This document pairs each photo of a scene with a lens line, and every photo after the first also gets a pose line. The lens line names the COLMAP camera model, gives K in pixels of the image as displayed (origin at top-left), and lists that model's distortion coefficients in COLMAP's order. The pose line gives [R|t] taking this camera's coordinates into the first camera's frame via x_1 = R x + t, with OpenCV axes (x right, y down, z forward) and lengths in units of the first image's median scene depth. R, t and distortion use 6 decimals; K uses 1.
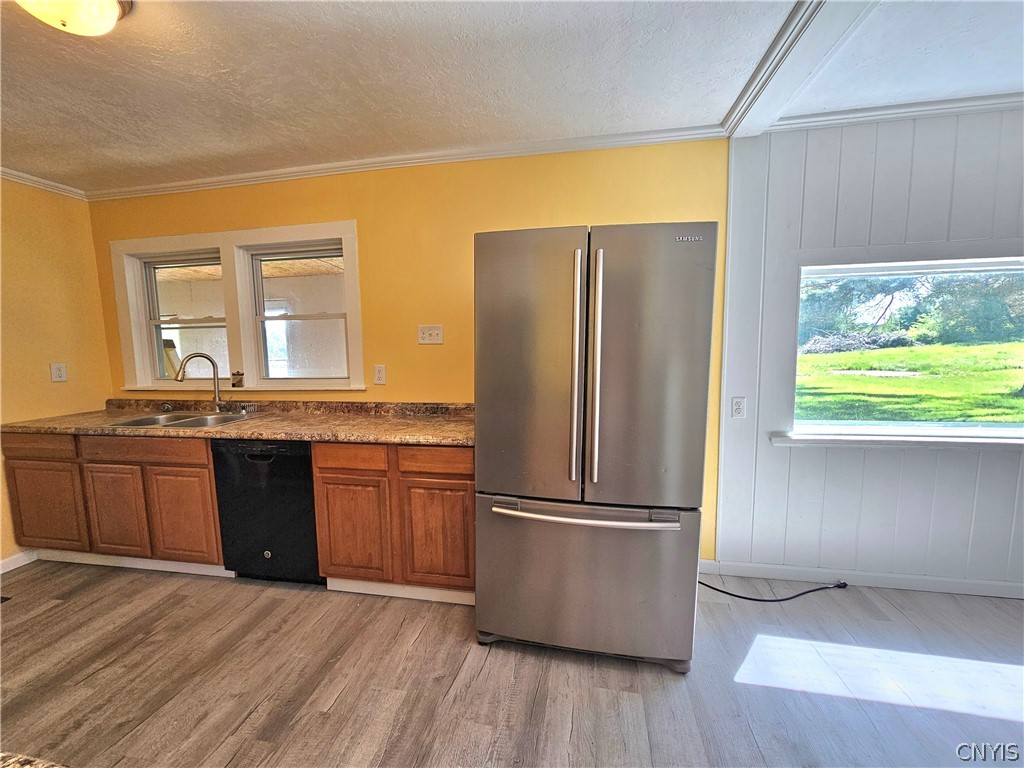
lens RADIAL K [[423.0, 0, 507.0], [0, 423.0, 393.6], [0, 0, 1]] dist [0.000259, 0.000415]
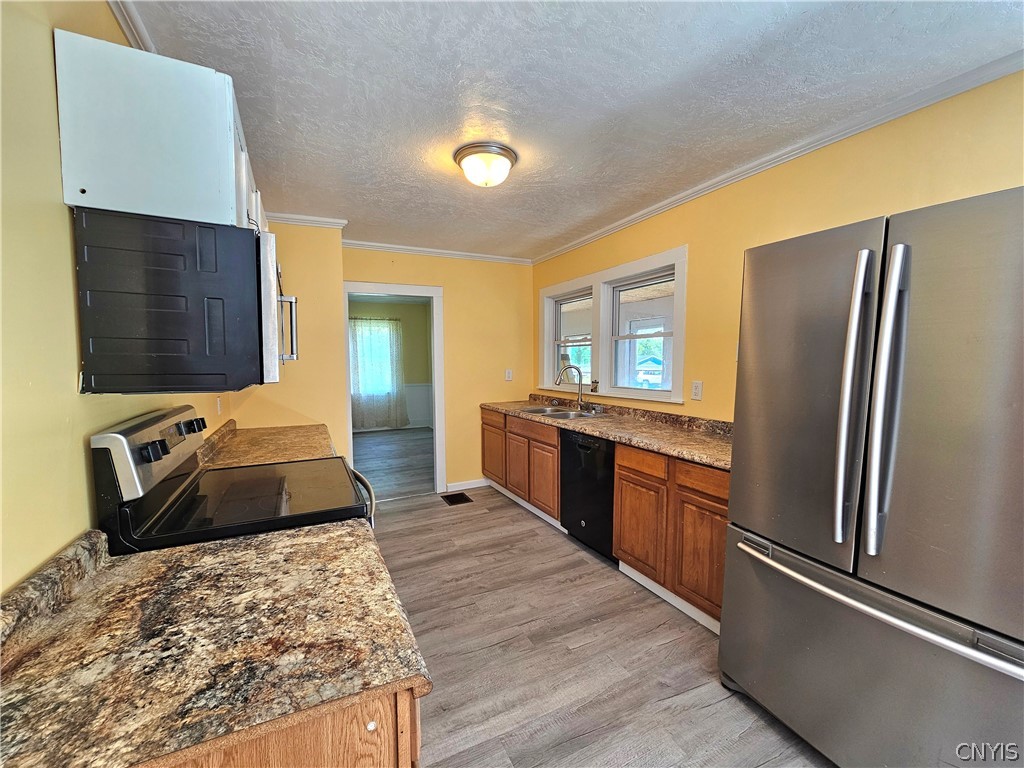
lens RADIAL K [[423.0, 0, 507.0], [0, 423.0, 393.6], [0, 0, 1]] dist [0.000259, 0.000415]
pose [[0.604905, 0.077457, -0.792521, 0.296430], [-0.093735, 0.995265, 0.025727, -0.025513], [0.790761, 0.058725, 0.609301, 0.012678]]
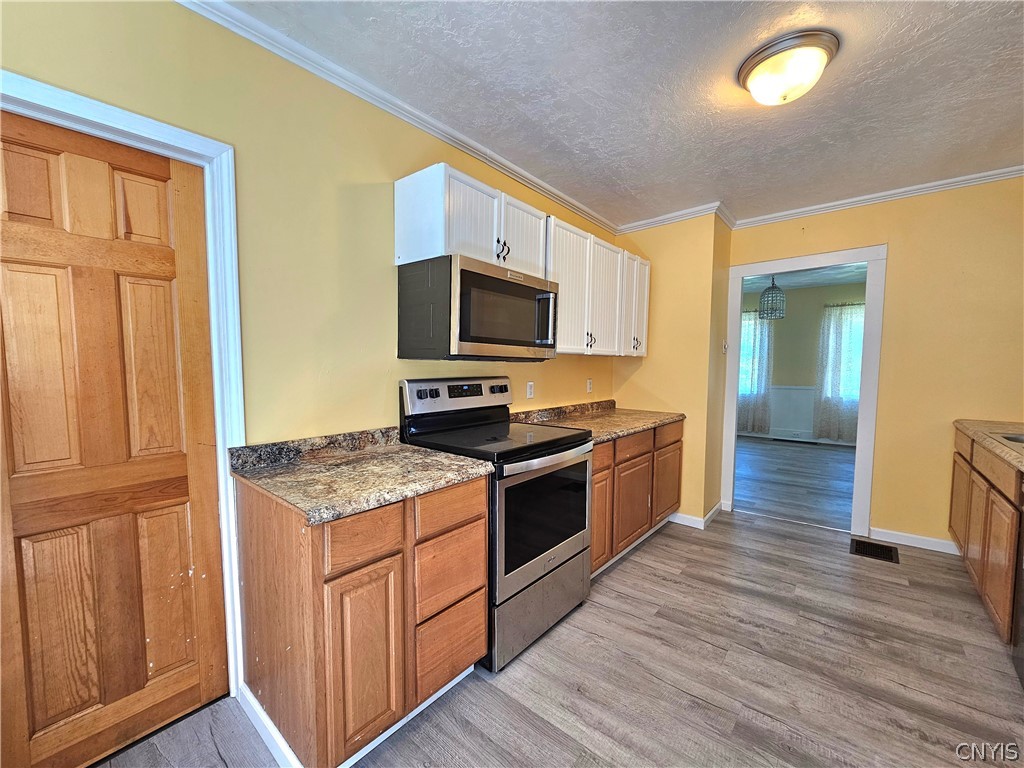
lens RADIAL K [[423.0, 0, 507.0], [0, 423.0, 393.6], [0, 0, 1]] dist [0.000259, 0.000415]
pose [[-0.491900, 0.078701, -0.867087, 0.346234], [-0.088990, 0.986146, 0.139992, -0.045900], [0.866092, 0.146024, -0.478081, 0.594961]]
